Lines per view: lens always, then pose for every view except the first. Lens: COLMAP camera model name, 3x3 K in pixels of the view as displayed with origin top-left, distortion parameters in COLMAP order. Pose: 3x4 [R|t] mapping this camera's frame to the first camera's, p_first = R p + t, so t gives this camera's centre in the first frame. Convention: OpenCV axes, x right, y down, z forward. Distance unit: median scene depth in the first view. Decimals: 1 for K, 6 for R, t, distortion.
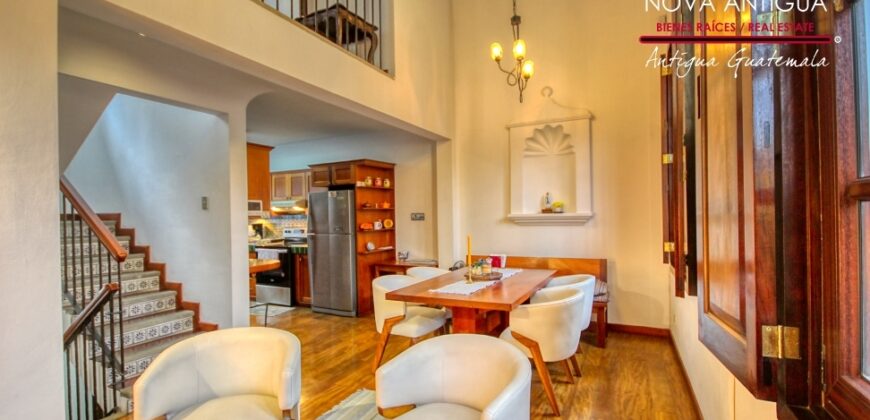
lens RADIAL K [[406.3, 0, 434.8], [0, 406.3, 215.3], [0, 0, 1]] dist [0.000298, -0.000663]
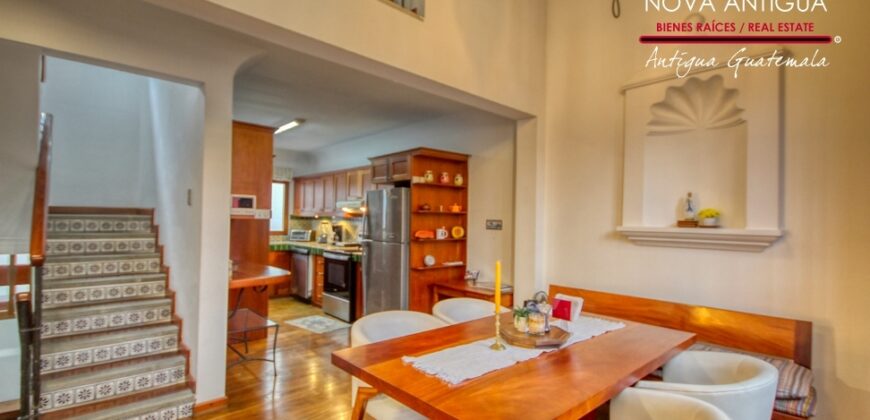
lens RADIAL K [[406.3, 0, 434.8], [0, 406.3, 215.3], [0, 0, 1]] dist [0.000298, -0.000663]
pose [[0.936020, 0.031906, -0.350497, 0.124827], [-0.037027, 0.999283, -0.007916, -0.003990], [0.349994, 0.020387, 0.936530, 0.285582]]
